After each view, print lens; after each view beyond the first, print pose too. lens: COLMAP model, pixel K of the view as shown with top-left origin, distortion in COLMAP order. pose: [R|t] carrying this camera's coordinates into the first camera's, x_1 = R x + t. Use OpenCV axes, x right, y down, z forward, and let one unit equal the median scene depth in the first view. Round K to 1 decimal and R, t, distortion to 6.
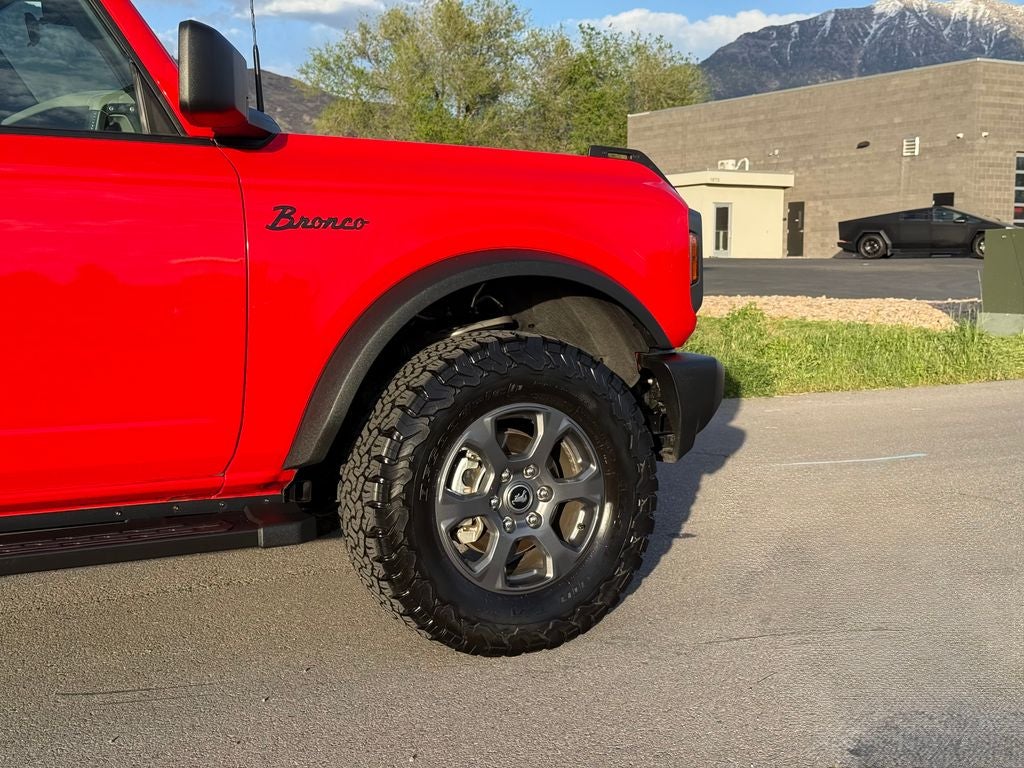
lens RADIAL K [[1454.6, 0, 529.2], [0, 1454.6, 382.5], [0, 0, 1]] dist [0.126787, 0.000000]
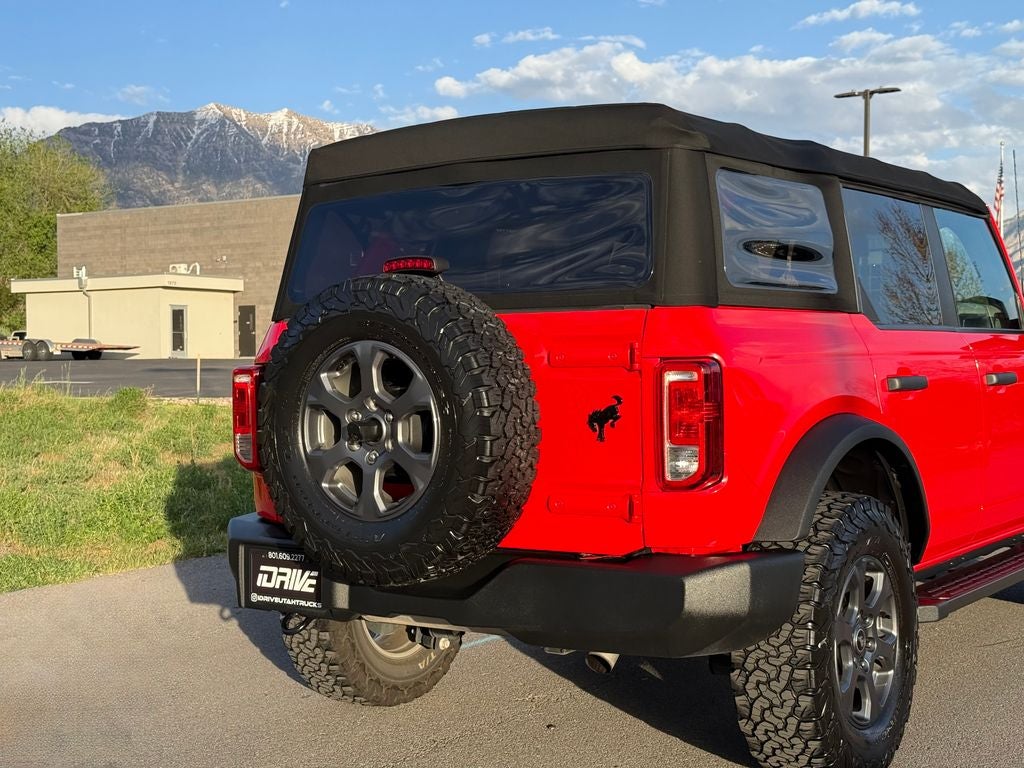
lens RADIAL K [[1454.6, 0, 481.9], [0, 1454.6, 381.8], [0, 0, 1]] dist [0.126787, 0.000000]
pose [[0.911453, -0.011472, 0.411243, -0.097015], [0.038493, 0.997604, -0.057484, -0.001356], [-0.409598, 0.068223, 0.909711, -0.023852]]
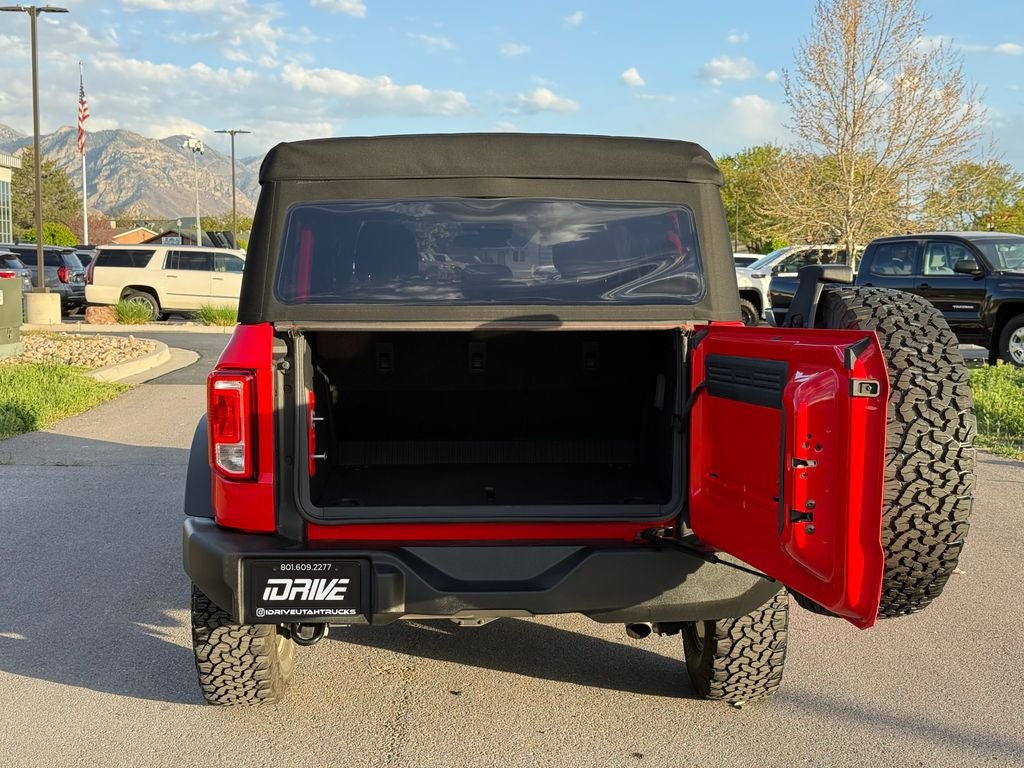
lens RADIAL K [[1454.6, 0, 513.0], [0, 1454.6, 386.5], [0, 0, 1]] dist [0.126787, 0.000000]
pose [[0.480708, -0.068113, 0.874231, -0.136922], [0.068818, 0.996834, 0.039825, -0.008916], [-0.874176, 0.041018, 0.483874, 0.005796]]
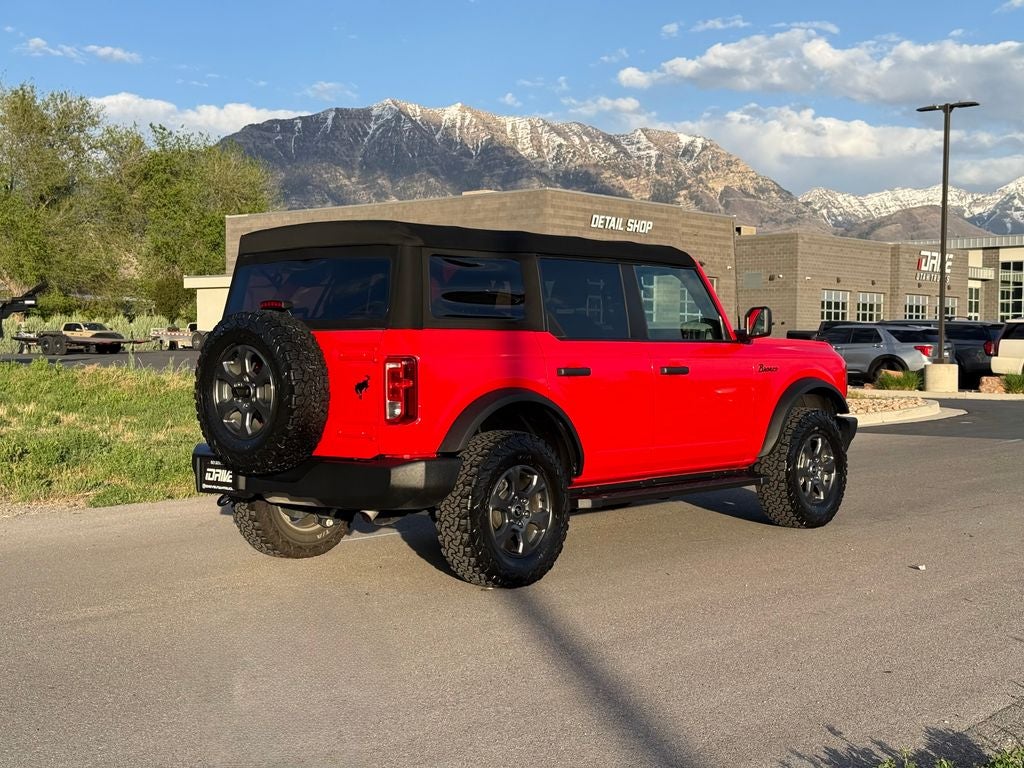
lens RADIAL K [[1454.6, 0, 488.9], [0, 1454.6, 402.2], [0, 0, 1]] dist [0.126787, 0.000000]
pose [[0.952044, -0.006273, 0.305898, -0.092825], [0.020080, 0.998915, -0.042009, 0.003801], [-0.305302, 0.046137, 0.951137, -0.092746]]
